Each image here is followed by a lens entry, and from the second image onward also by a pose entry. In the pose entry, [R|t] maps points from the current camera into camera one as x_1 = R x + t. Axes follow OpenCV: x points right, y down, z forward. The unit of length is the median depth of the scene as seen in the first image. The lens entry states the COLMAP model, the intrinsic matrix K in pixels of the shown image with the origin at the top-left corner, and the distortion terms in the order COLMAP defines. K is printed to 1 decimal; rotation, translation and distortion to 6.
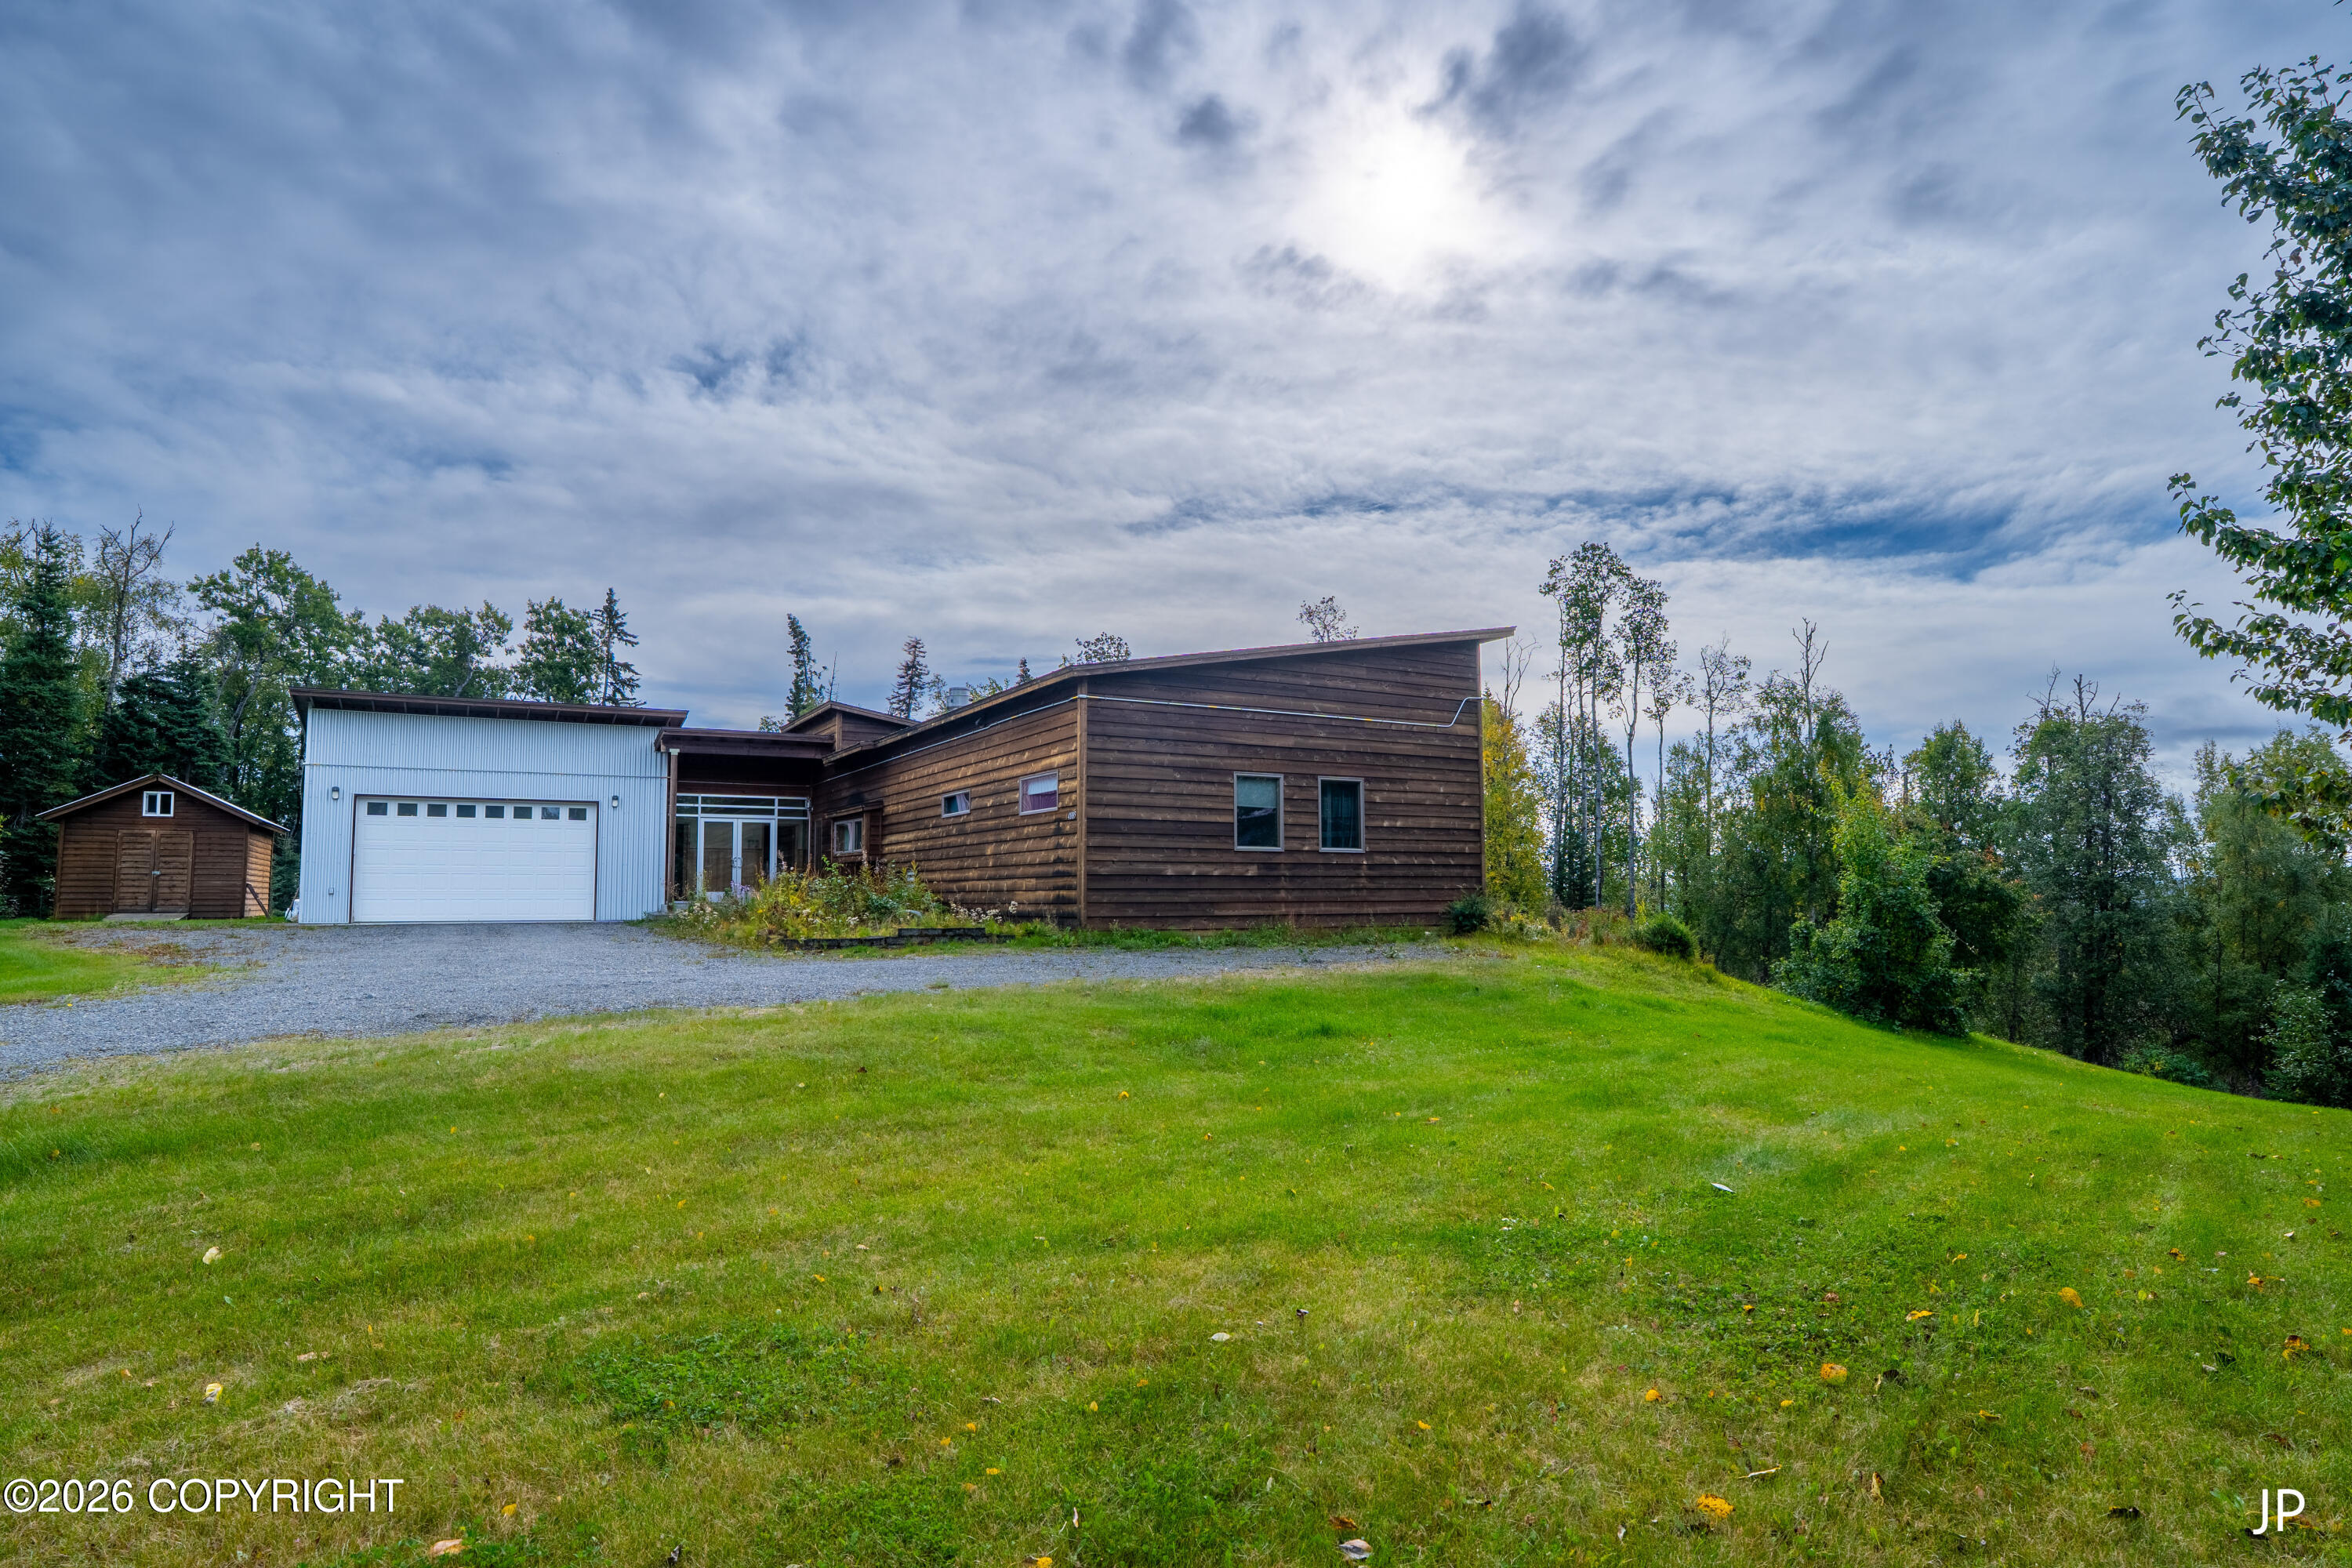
lens RADIAL K [[1305.5, 0, 1175.8], [0, 1305.5, 789.5], [0, 0, 1]] dist [0.003129, 0.001202]
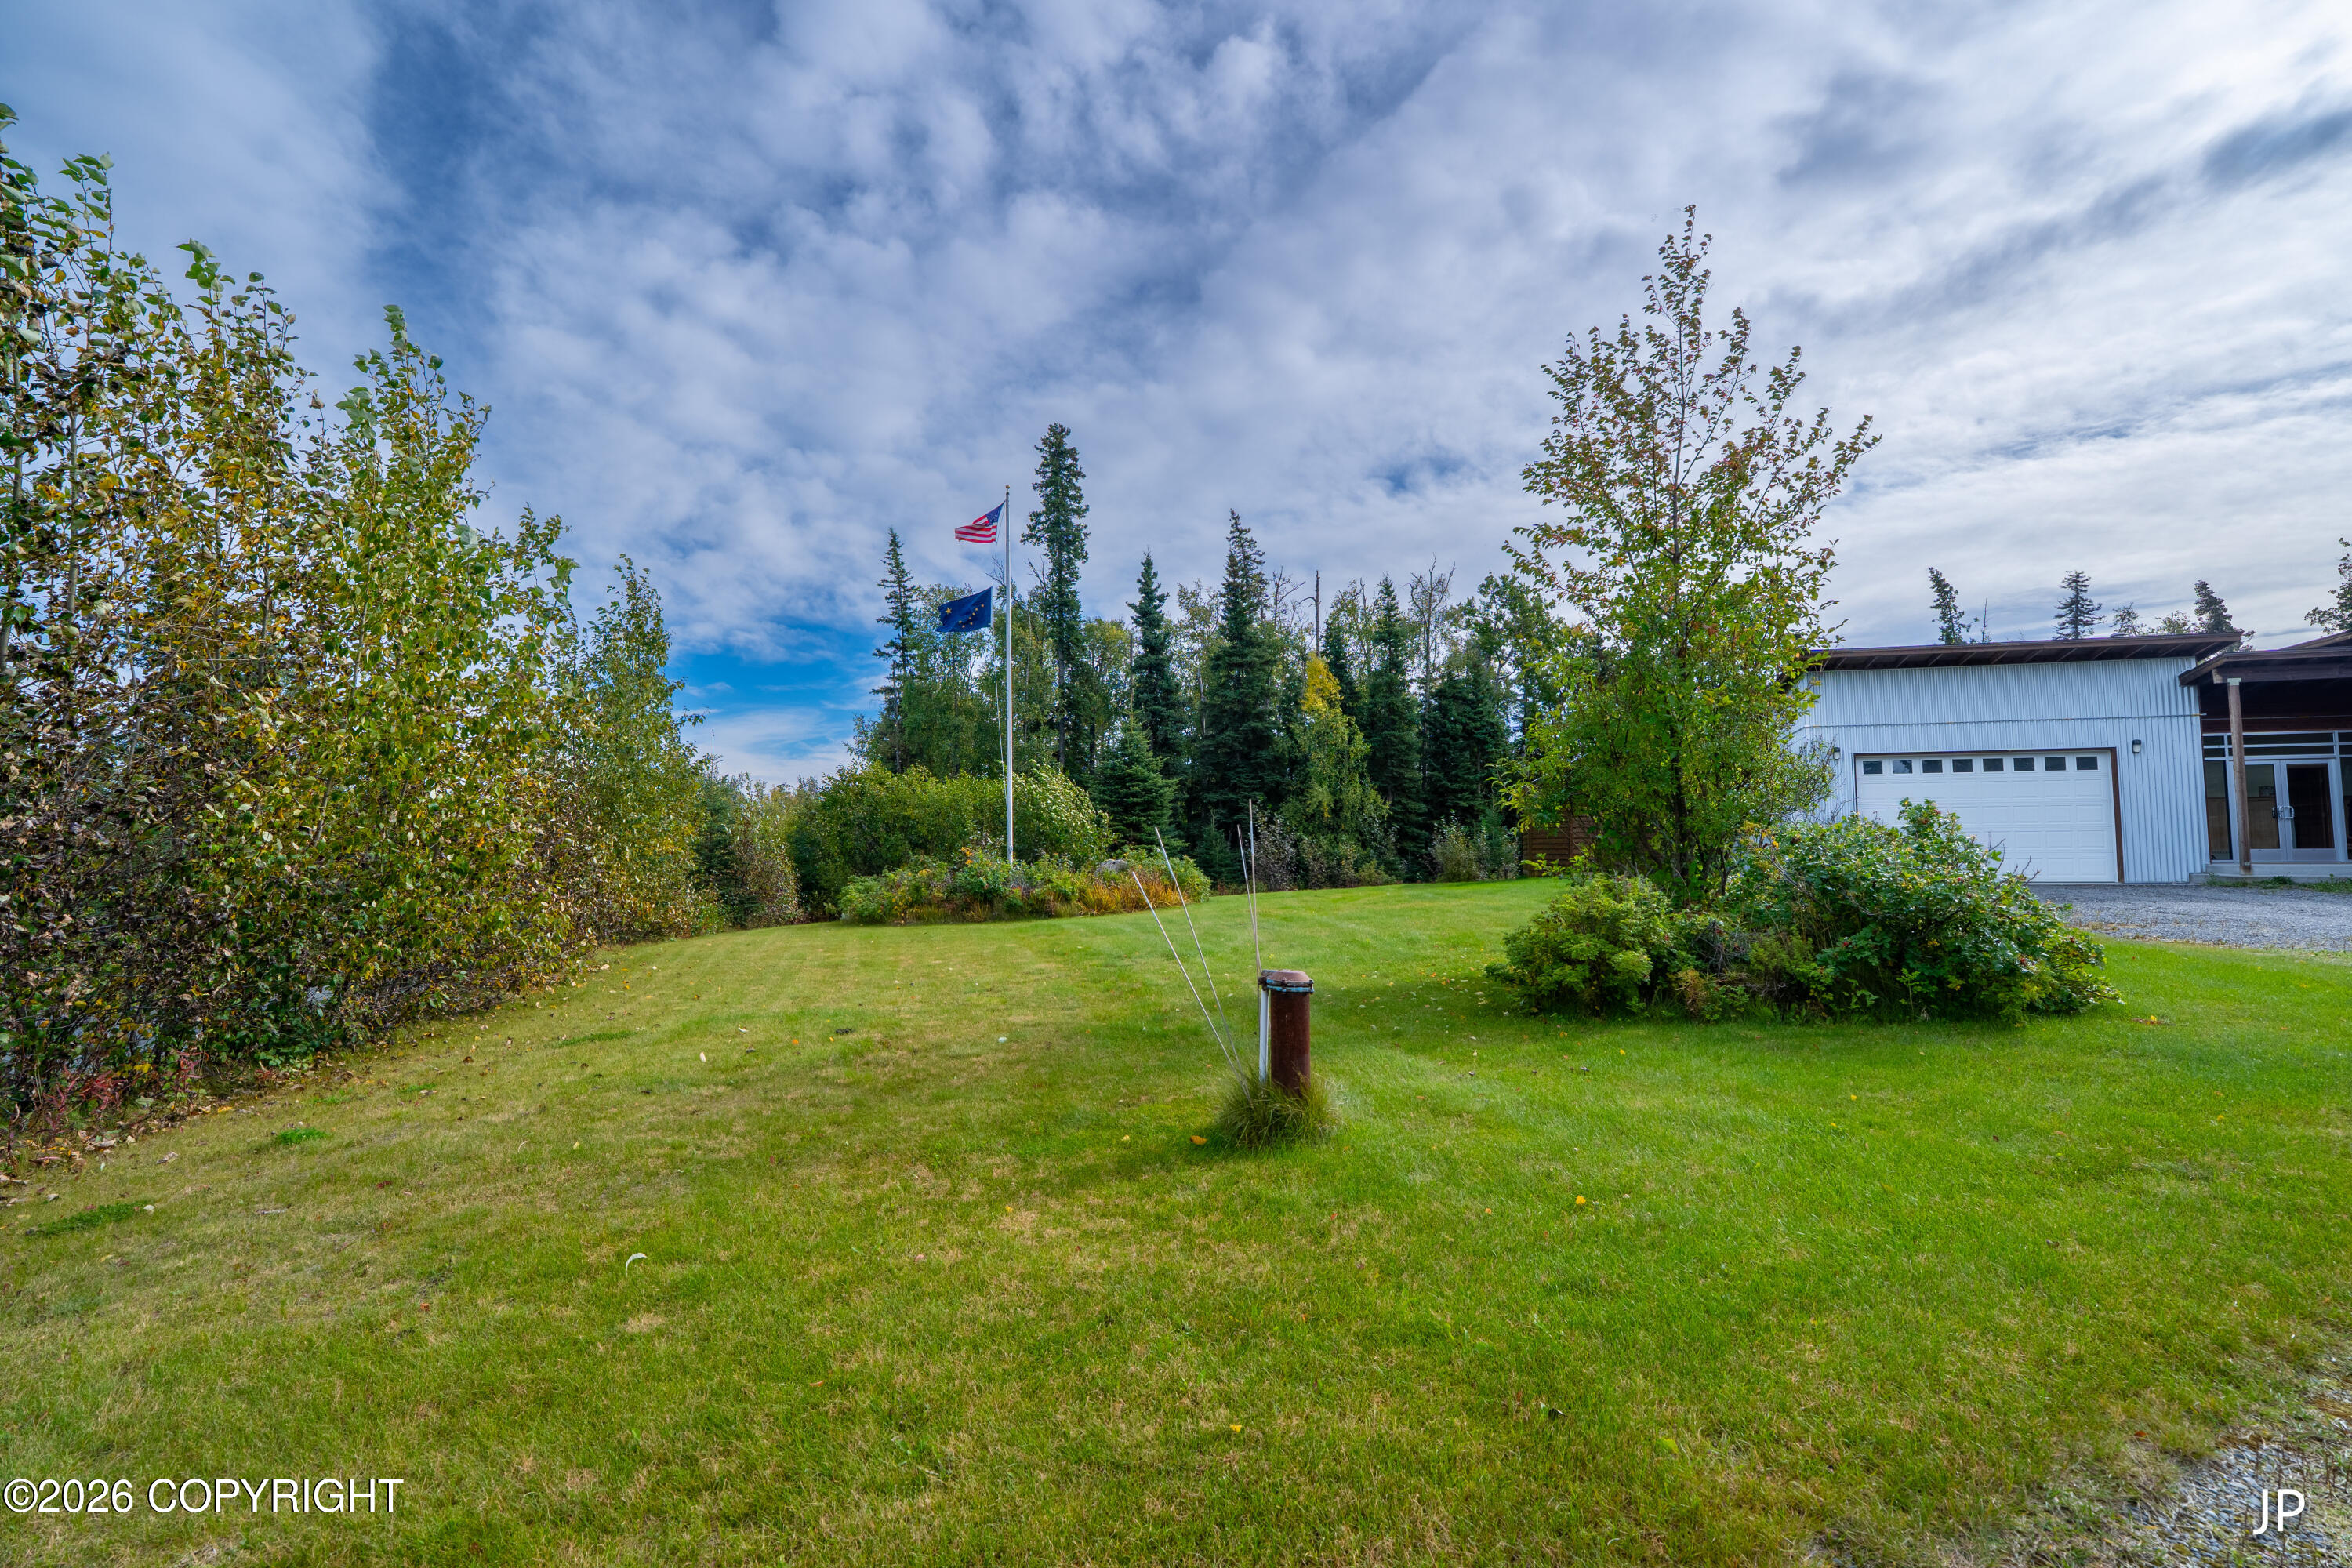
lens RADIAL K [[1077.8, 0, 1176.9], [0, 1077.8, 782.8], [0, 0, 1]] dist [-0.000650, 0.000003]
pose [[0.771010, -0.049443, -0.634900, -0.437059], [0.056365, 0.998367, -0.009299, 0.003610], [0.634323, -0.028617, 0.772538, 0.031503]]
